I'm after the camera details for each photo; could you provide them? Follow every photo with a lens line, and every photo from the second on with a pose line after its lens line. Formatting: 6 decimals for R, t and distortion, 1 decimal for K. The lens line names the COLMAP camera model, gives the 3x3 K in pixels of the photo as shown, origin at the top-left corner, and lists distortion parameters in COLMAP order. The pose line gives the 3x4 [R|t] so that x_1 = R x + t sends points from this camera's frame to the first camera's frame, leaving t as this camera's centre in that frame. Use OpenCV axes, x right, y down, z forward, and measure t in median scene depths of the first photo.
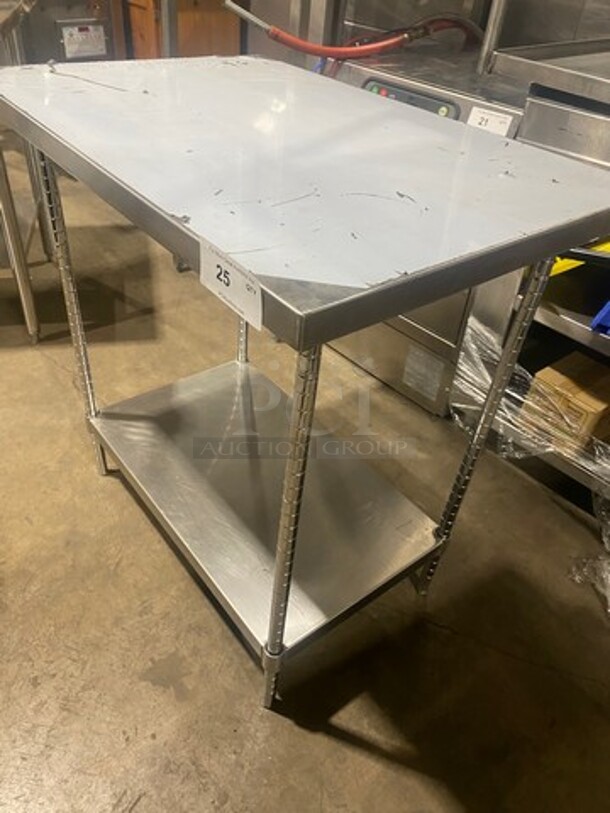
lens RADIAL K [[609.3, 0, 305.1], [0, 609.3, 400.4], [0, 0, 1]] dist [0.012920, -0.005300]
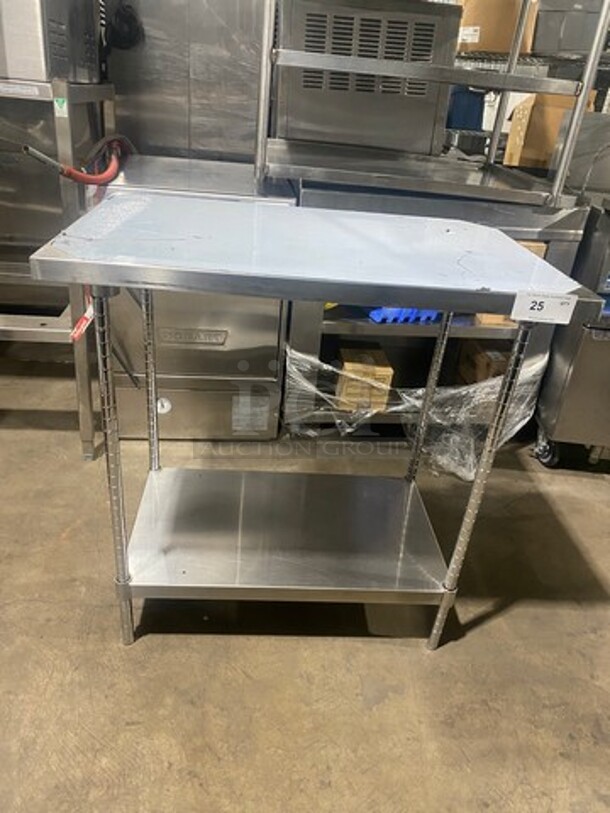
lens RADIAL K [[609.3, 0, 305.9], [0, 609.3, 402.5], [0, 0, 1]] dist [0.012920, -0.005300]
pose [[0.579485, -0.401881, 0.709005, -0.726305], [0.469572, 0.875688, 0.112570, -0.181466], [-0.666107, 0.267697, 0.696161, 0.105597]]
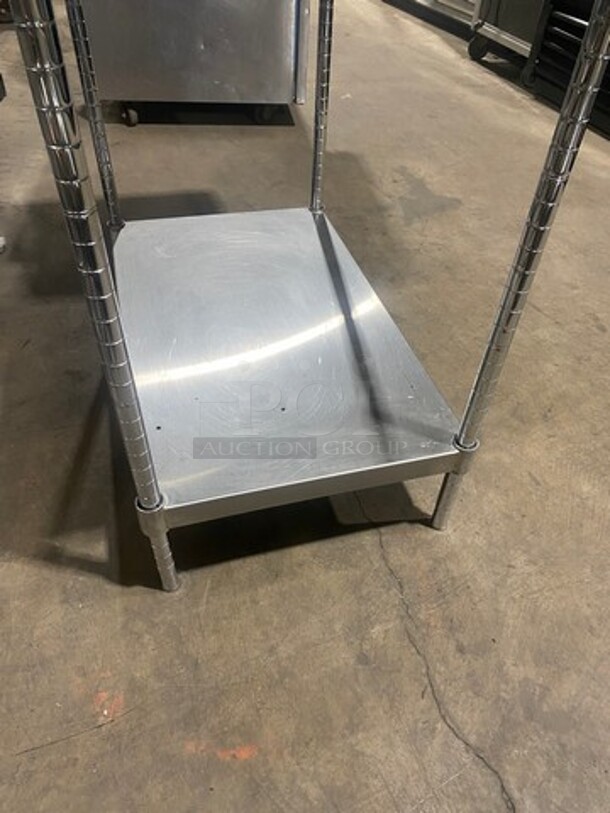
lens RADIAL K [[609.3, 0, 309.5], [0, 609.3, 412.0], [0, 0, 1]] dist [0.012920, -0.005300]
pose [[-0.915079, -0.349825, 0.200631, -0.315988], [0.150730, 0.164754, 0.974749, -0.563510], [-0.374046, 0.922214, -0.098034, 1.074314]]
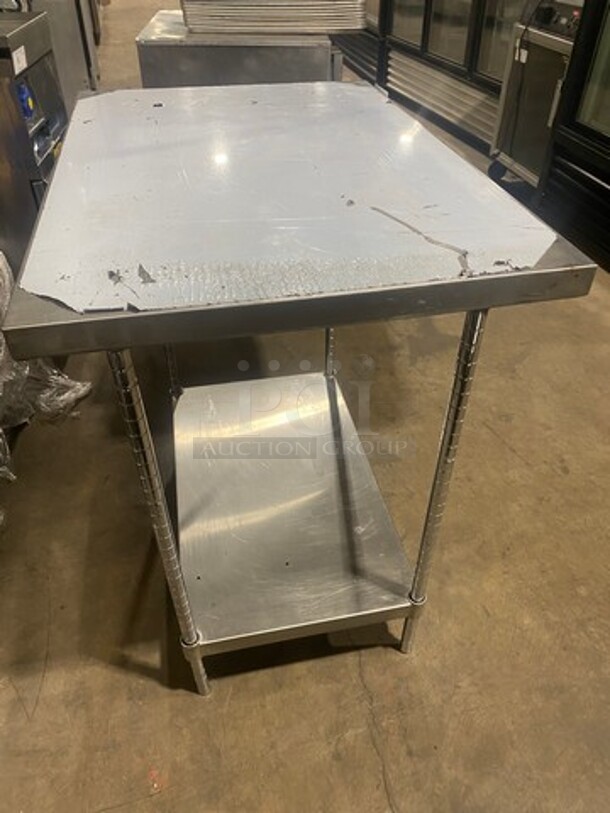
lens RADIAL K [[609.3, 0, 307.1], [0, 609.3, 409.5], [0, 0, 1]] dist [0.012920, -0.005300]
pose [[-0.886566, -0.350532, 0.301873, -0.373143], [0.231119, 0.229647, 0.945434, -0.815837], [-0.400729, 0.907959, -0.122583, 0.921968]]
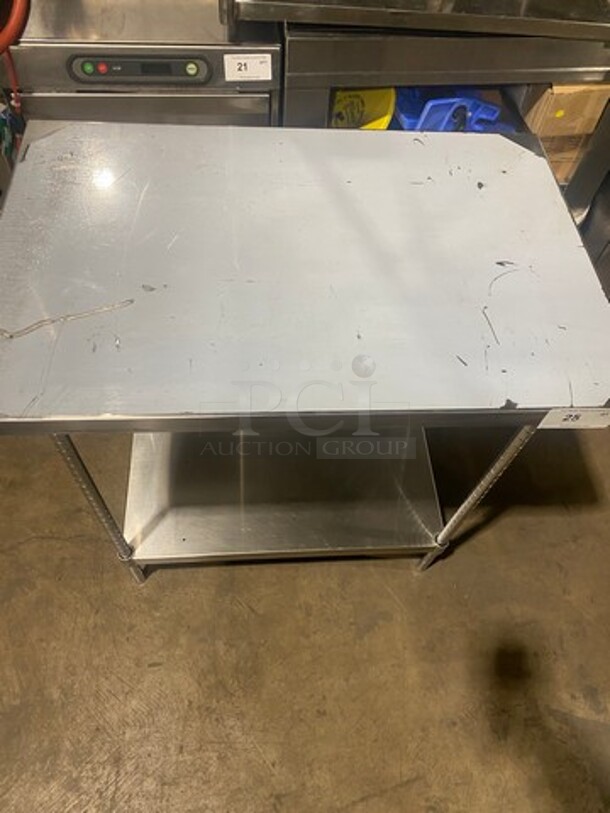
lens RADIAL K [[609.3, 0, 308.4], [0, 609.3, 395.1], [0, 0, 1]] dist [0.012920, -0.005300]
pose [[0.573317, -0.702530, 0.421614, -0.409498], [0.486377, 0.705924, 0.514887, -0.496176], [-0.659351, -0.090130, 0.746413, 0.123795]]
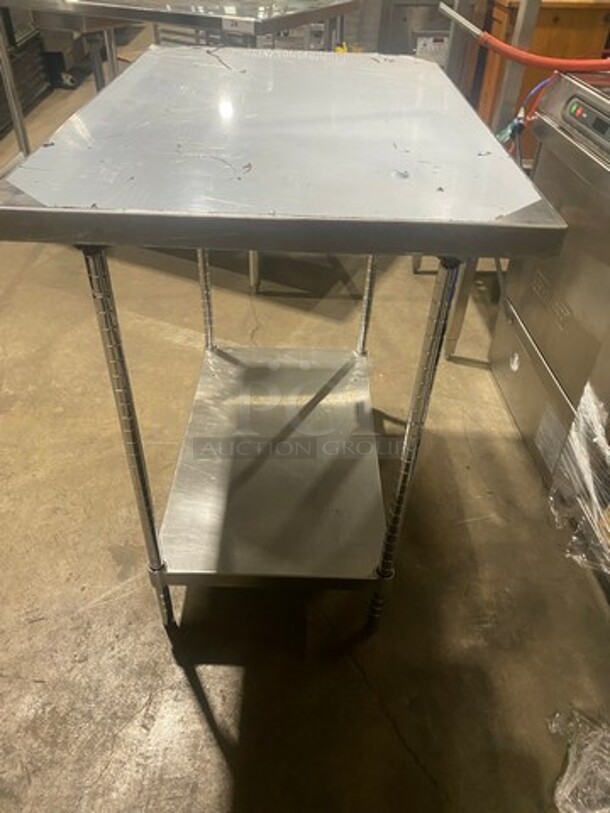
lens RADIAL K [[609.3, 0, 310.8], [0, 609.3, 408.4], [0, 0, 1]] dist [0.012920, -0.005300]
pose [[0.779679, 0.358051, -0.513713, 0.445604], [-0.369572, 0.925391, 0.084074, -0.039432], [0.505488, 0.124303, 0.853833, 0.108773]]
